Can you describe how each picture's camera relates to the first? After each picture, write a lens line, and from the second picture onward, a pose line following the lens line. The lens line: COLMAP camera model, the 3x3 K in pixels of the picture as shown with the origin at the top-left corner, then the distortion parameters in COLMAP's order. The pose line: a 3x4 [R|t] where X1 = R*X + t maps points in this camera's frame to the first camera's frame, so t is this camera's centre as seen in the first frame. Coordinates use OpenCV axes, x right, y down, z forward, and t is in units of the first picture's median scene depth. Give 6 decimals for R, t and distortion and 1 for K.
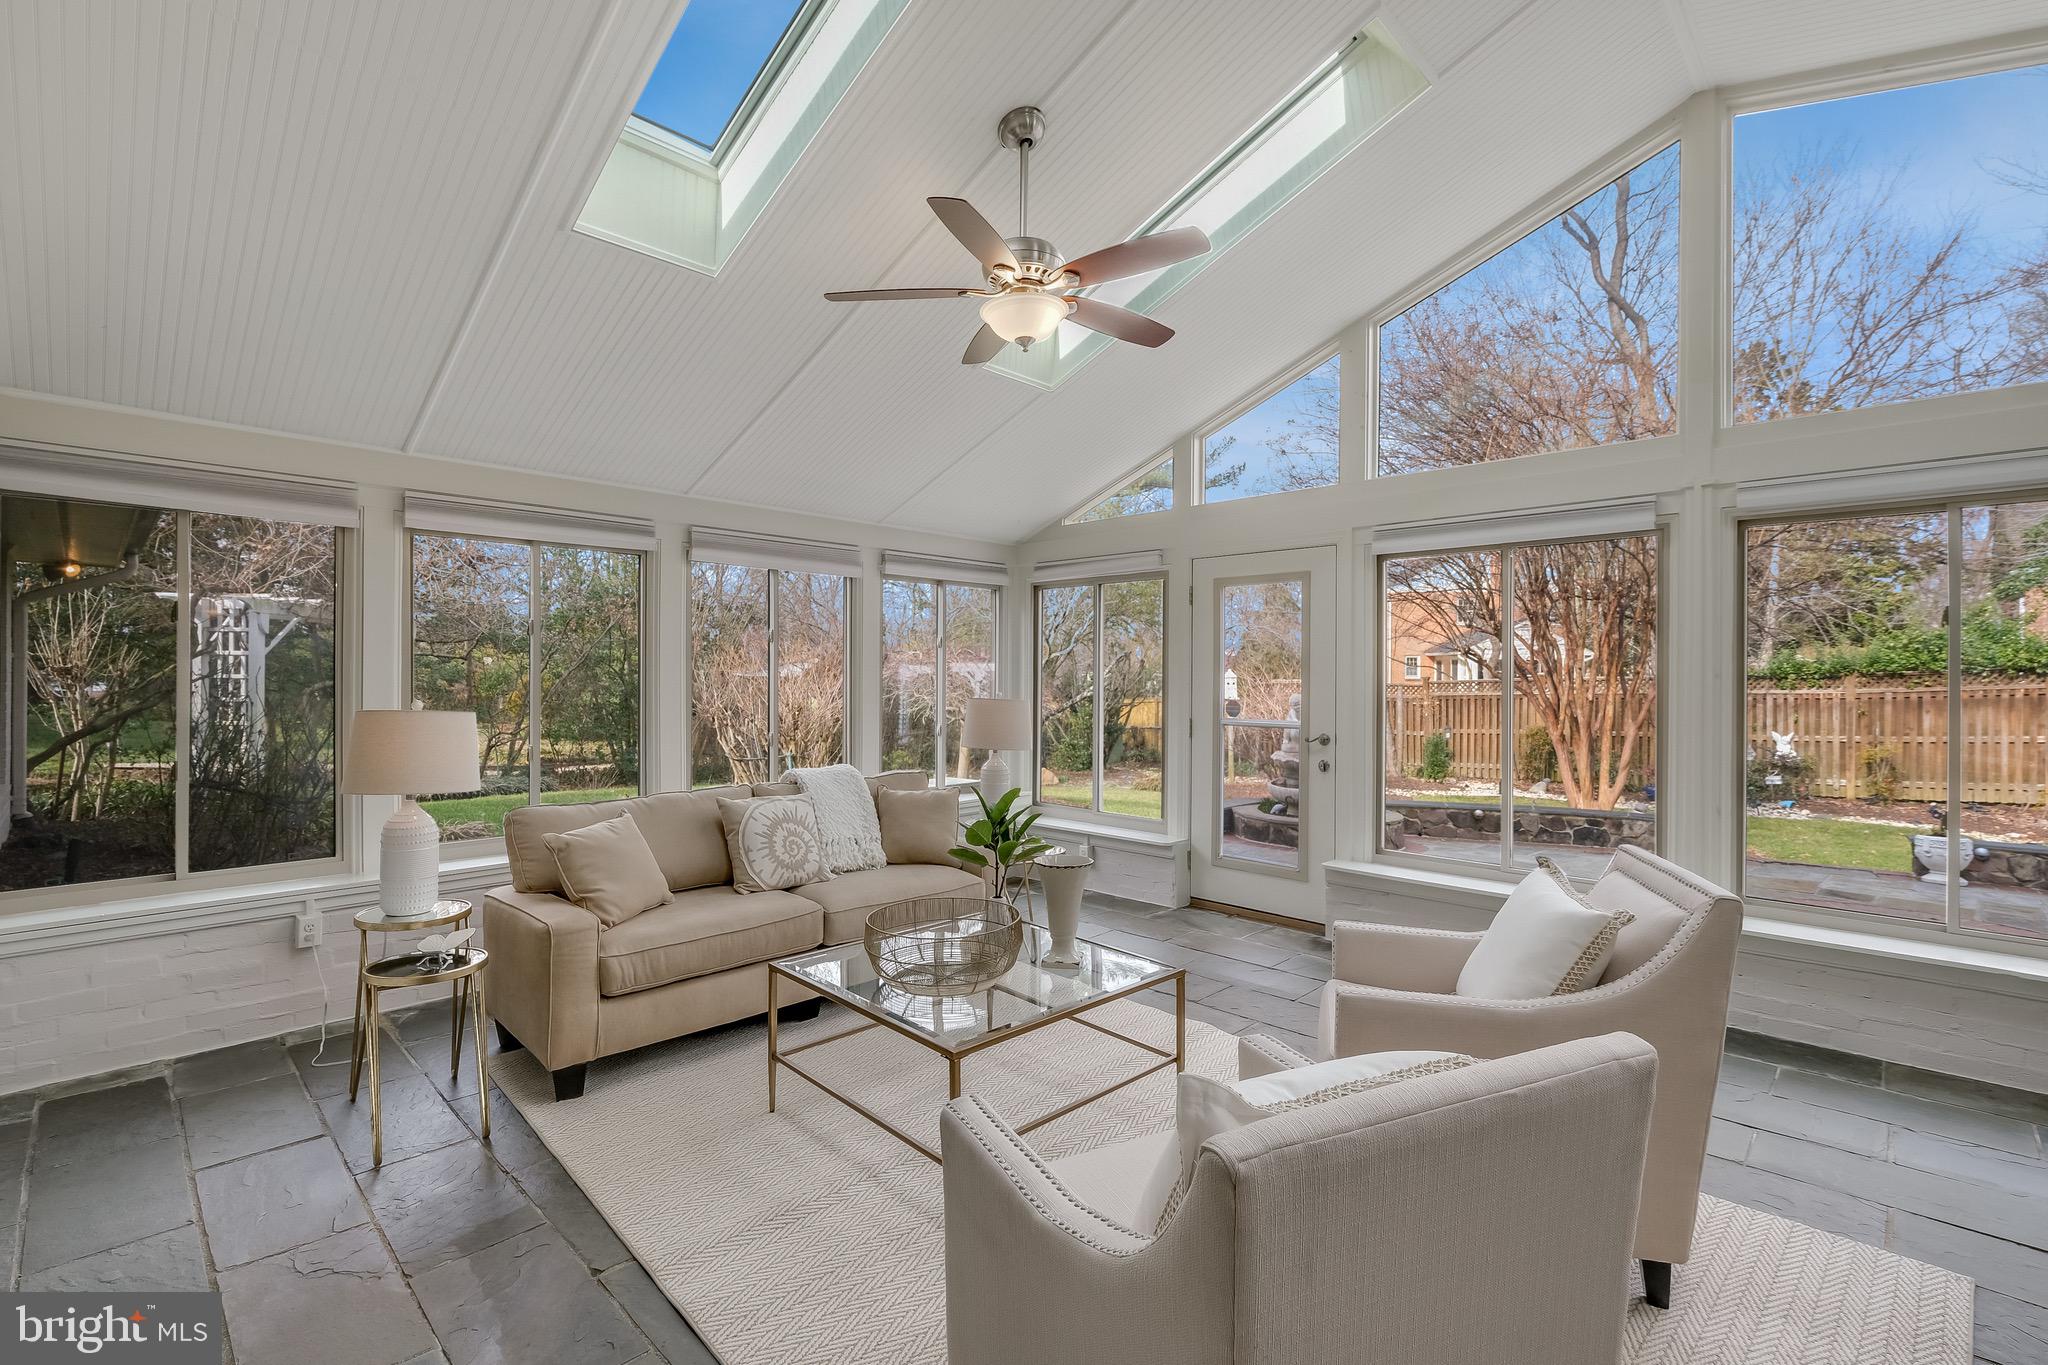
lens RADIAL K [[895.9, 0, 1027.9], [0, 895.9, 665.9], [0, 0, 1]] dist [0.002793, 0.000200]
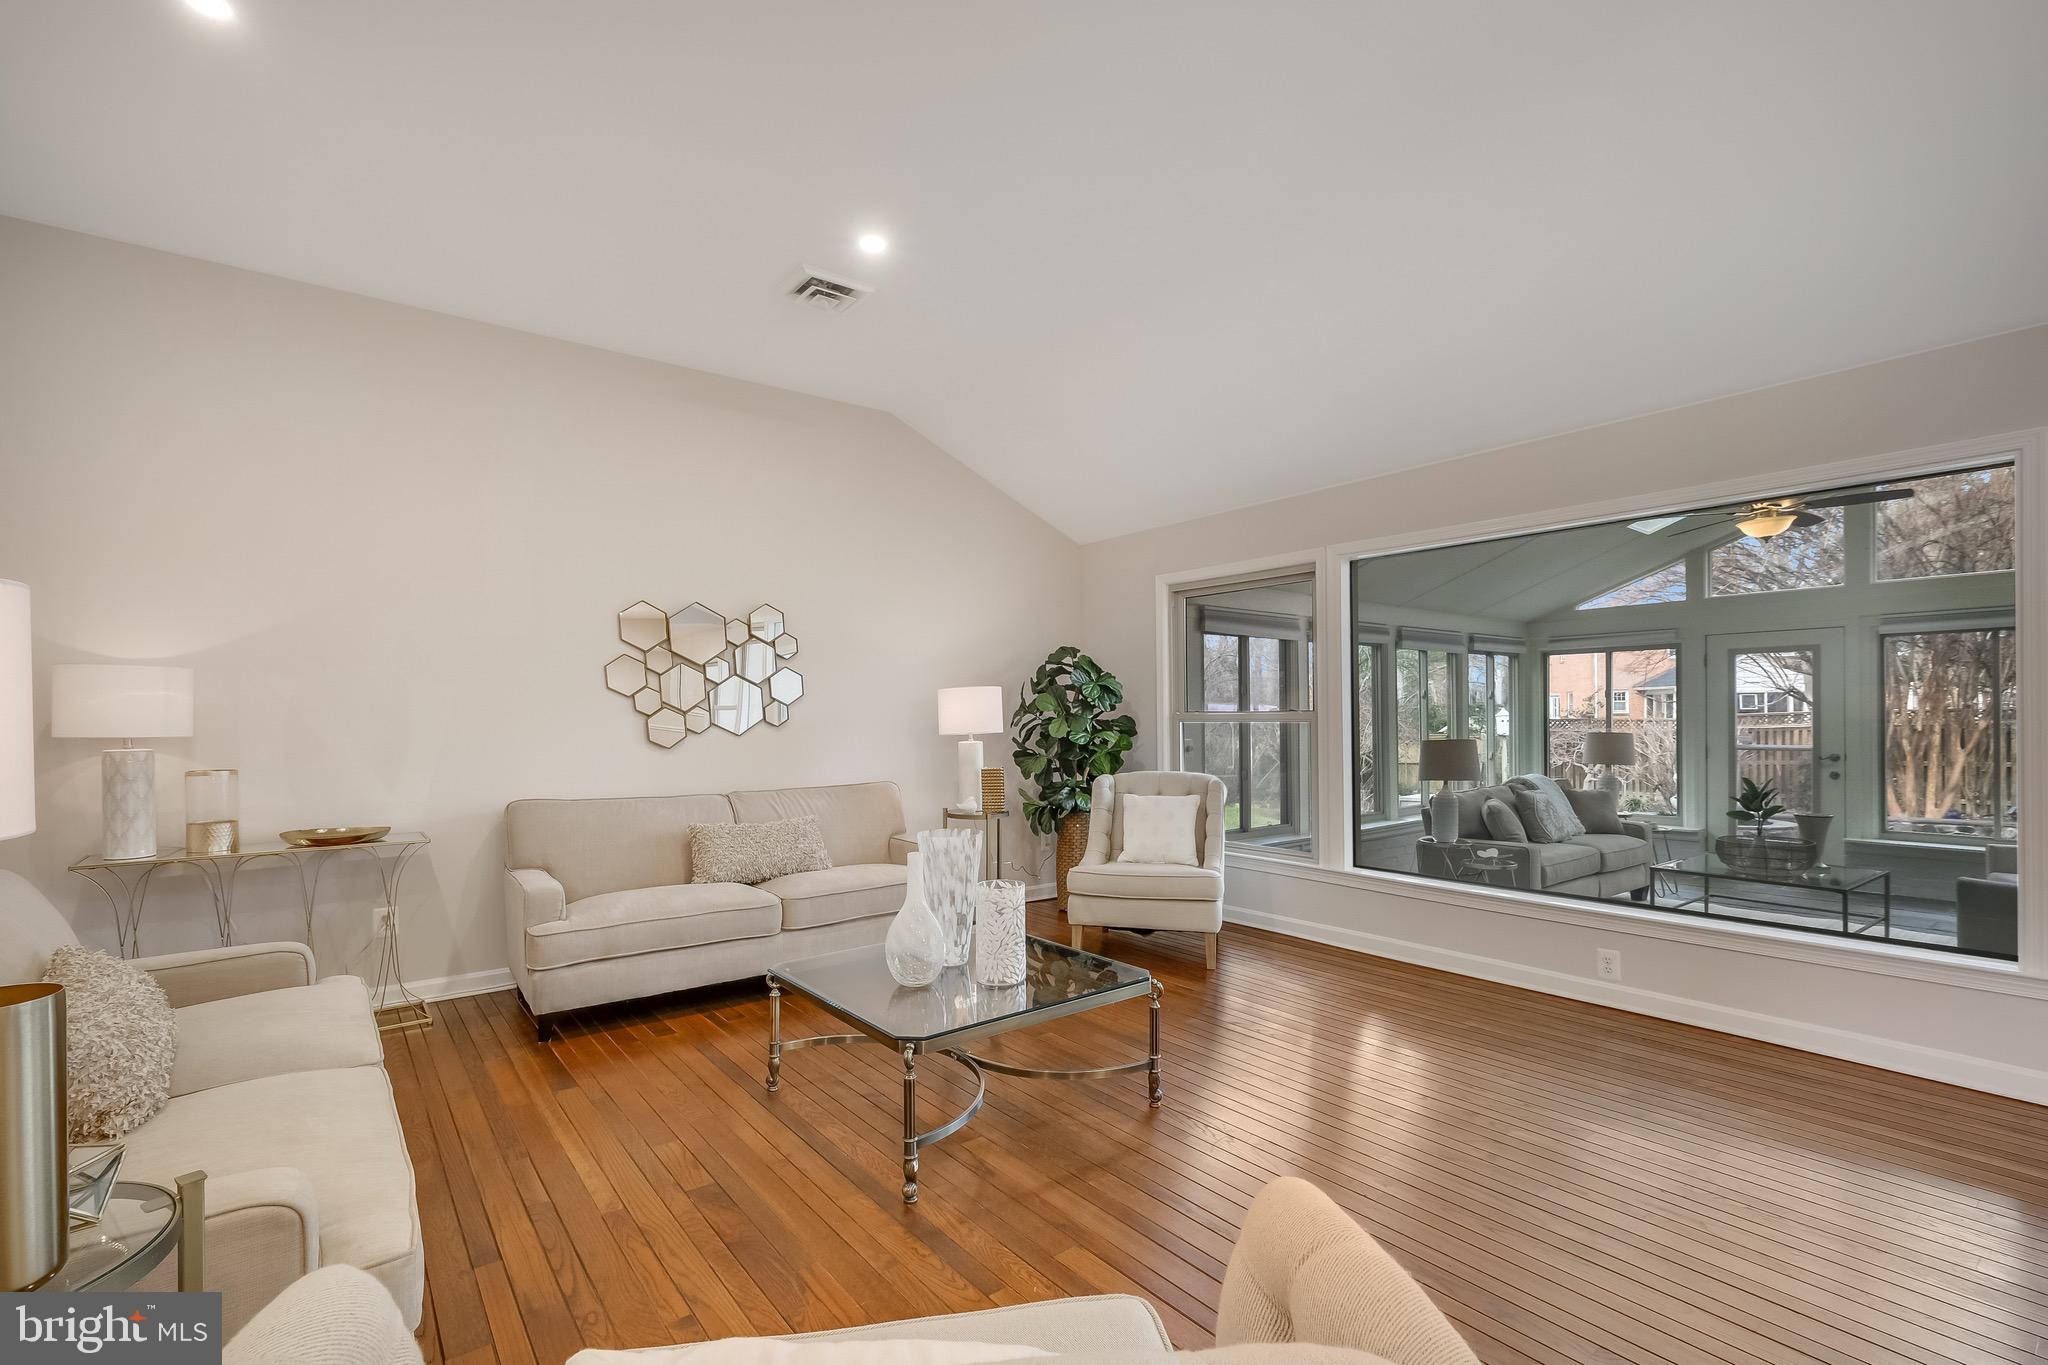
lens RADIAL K [[895.9, 0, 1022.1], [0, 895.9, 703.7], [0, 0, 1]] dist [0.002793, 0.000200]
pose [[0.992632, -0.014901, -0.120248, -0.829828], [0.013962, 0.999865, -0.008647, -0.013247], [0.120360, 0.006904, 0.992706, -0.647545]]
